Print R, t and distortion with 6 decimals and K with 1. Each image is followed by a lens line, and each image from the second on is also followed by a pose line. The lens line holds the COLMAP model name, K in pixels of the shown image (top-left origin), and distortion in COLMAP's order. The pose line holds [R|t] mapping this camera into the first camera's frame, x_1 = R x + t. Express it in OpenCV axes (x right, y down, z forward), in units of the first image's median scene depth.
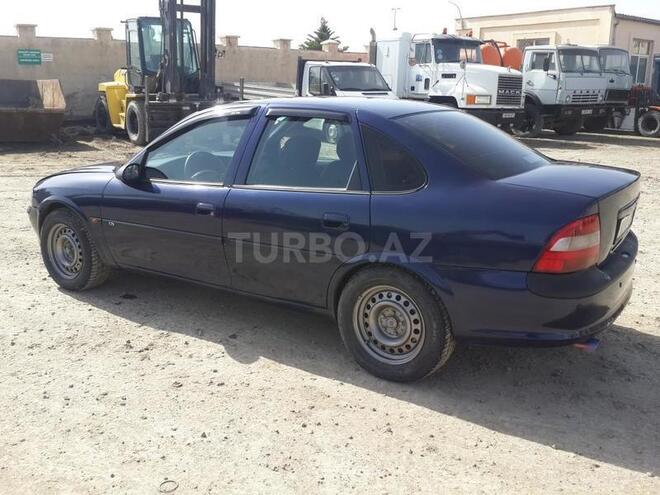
lens RADIAL K [[636.2, 0, 330.0], [0, 636.2, 247.5], [0, 0, 1]] dist [0.083100, -0.233045]
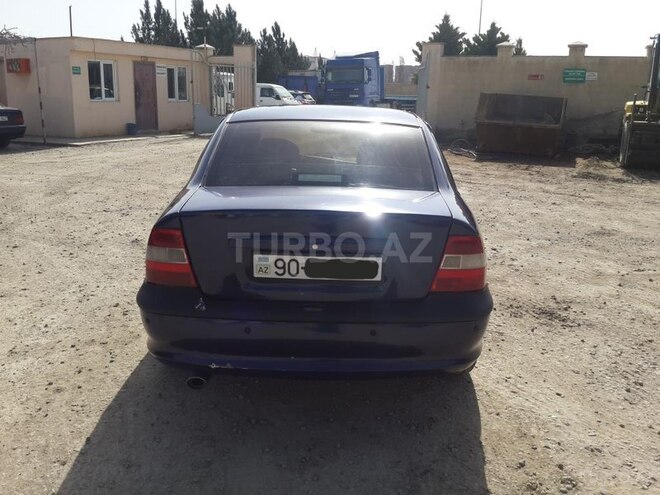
lens RADIAL K [[636.2, 0, 330.0], [0, 636.2, 247.5], [0, 0, 1]] dist [0.083100, -0.233045]
pose [[0.522715, 0.205496, -0.827370, 0.275201], [-0.231186, 0.968315, 0.094444, -0.035852], [0.820562, 0.141909, 0.553660, 0.143317]]
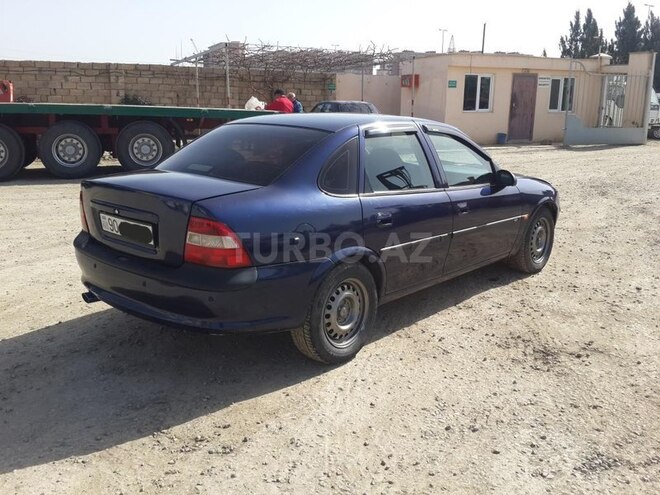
lens RADIAL K [[636.2, 0, 330.0], [0, 636.2, 247.5], [0, 0, 1]] dist [0.083100, -0.233045]
pose [[-0.186491, 0.218406, -0.957873, 0.353365], [-0.259963, 0.929256, 0.262494, -0.094804], [0.947439, 0.297964, -0.116521, 0.361897]]
